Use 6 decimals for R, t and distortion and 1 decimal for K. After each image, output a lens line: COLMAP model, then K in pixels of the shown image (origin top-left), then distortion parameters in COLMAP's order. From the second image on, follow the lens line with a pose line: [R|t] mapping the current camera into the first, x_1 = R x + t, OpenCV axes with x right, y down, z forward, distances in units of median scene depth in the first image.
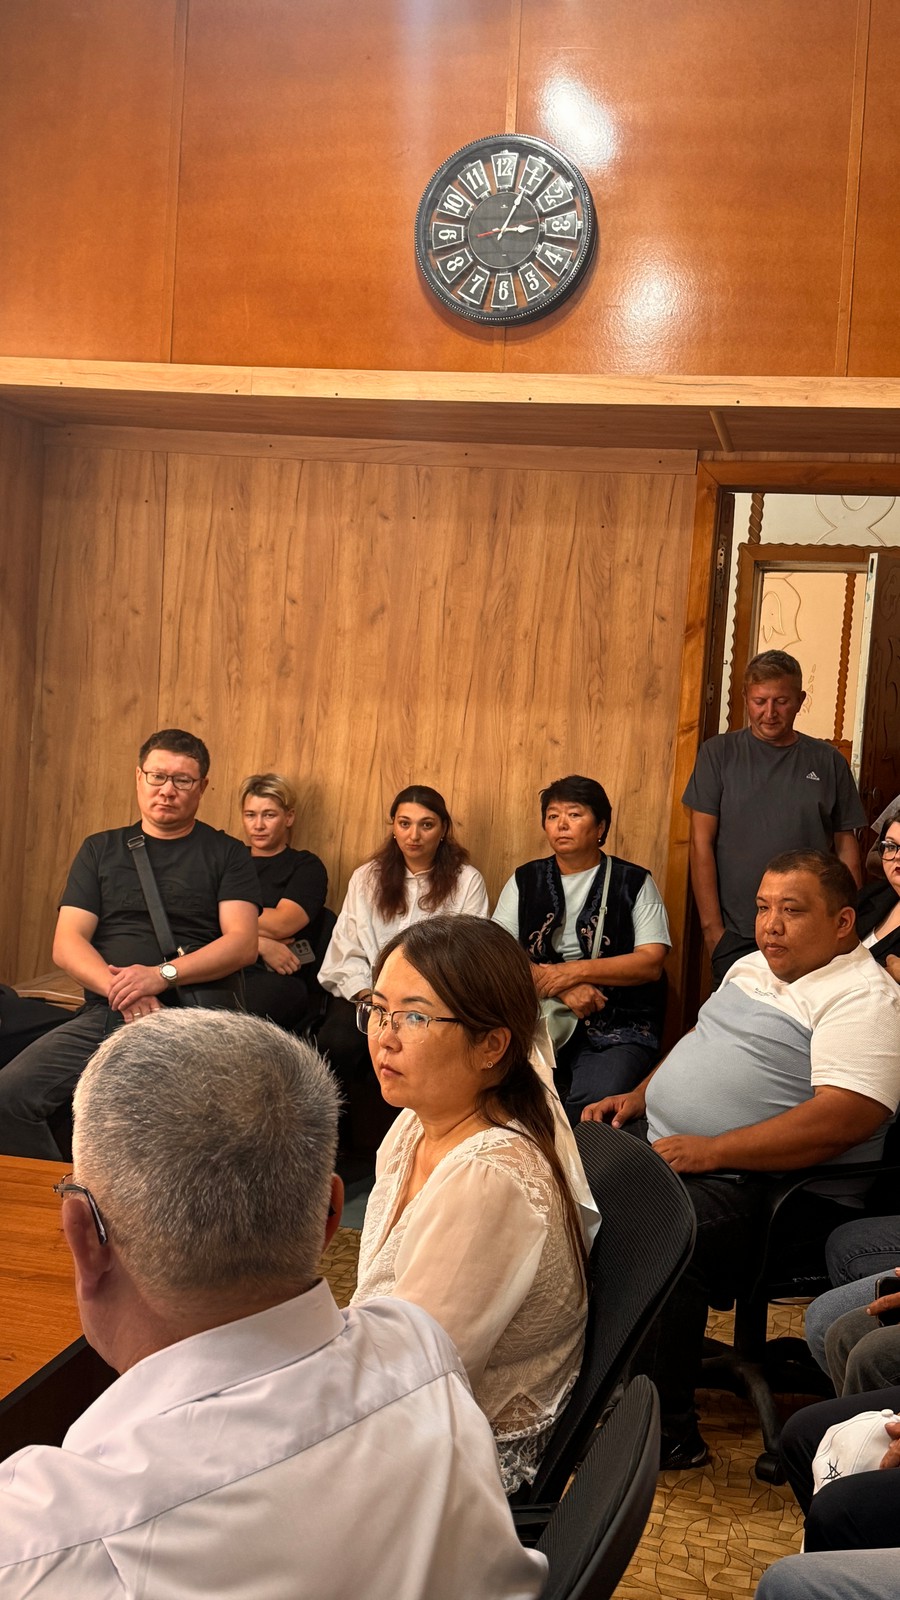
lens RADIAL K [[1632.2, 0, 450.0], [0, 1632.2, 800.0], [0, 0, 1]] dist [0.124098, -0.458798]
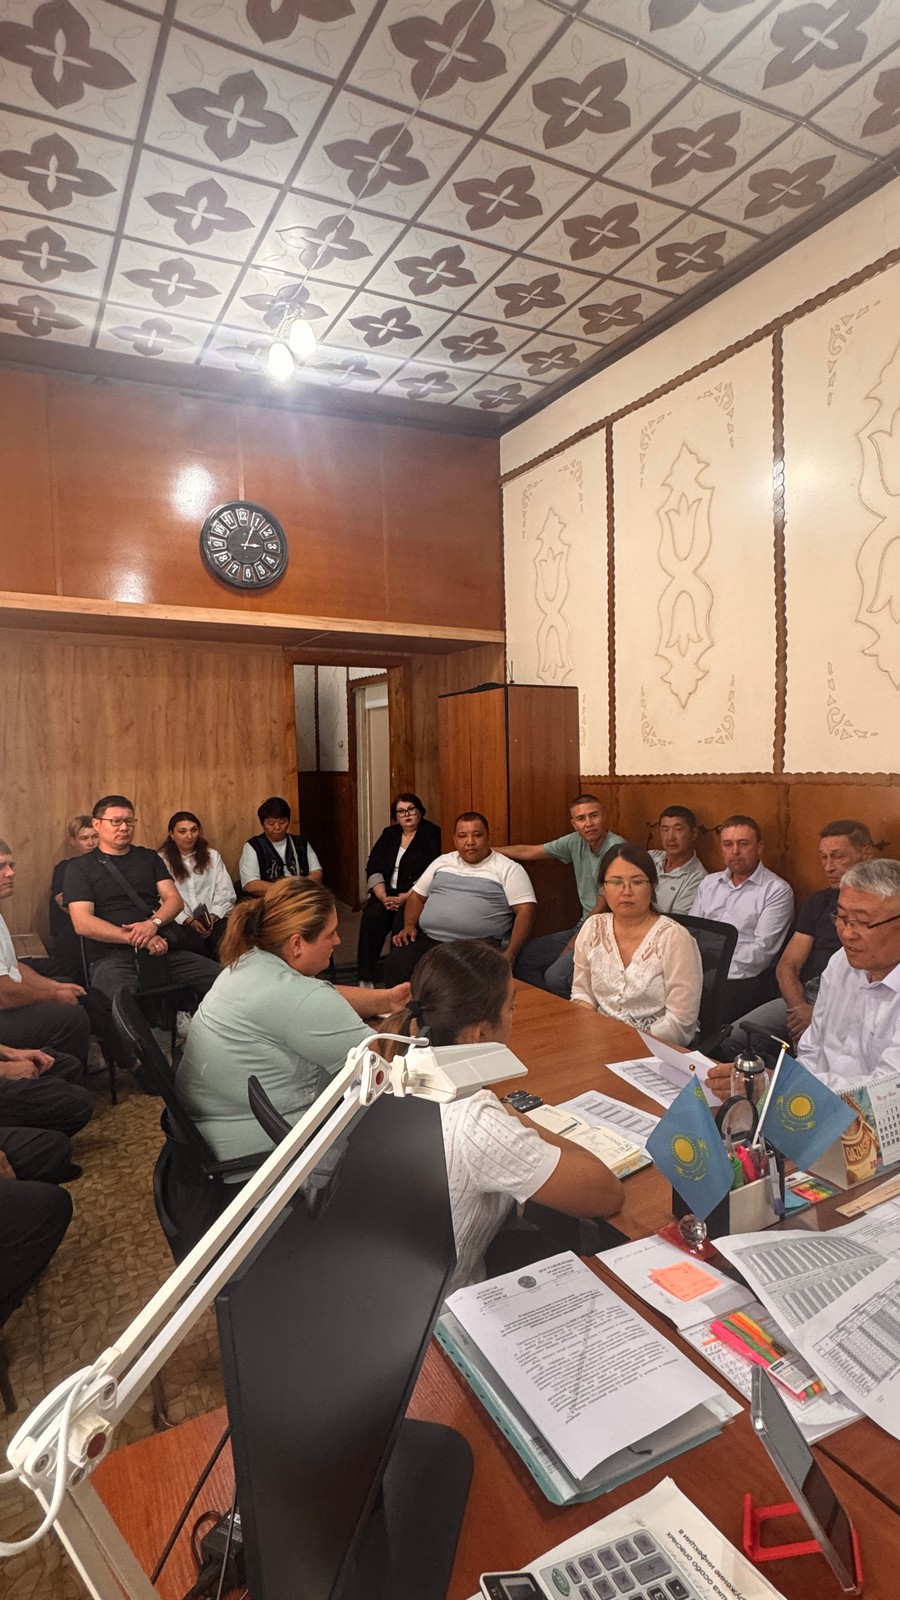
lens RADIAL K [[833.6, 0, 450.0], [0, 833.6, 800.0], [0, 0, 1]] dist [-0.092824, -0.000026]
pose [[0.672002, -0.110744, 0.732222, -0.515491], [0.110195, 0.992701, 0.049009, -0.034949], [-0.732305, 0.047753, 0.679300, 0.082916]]
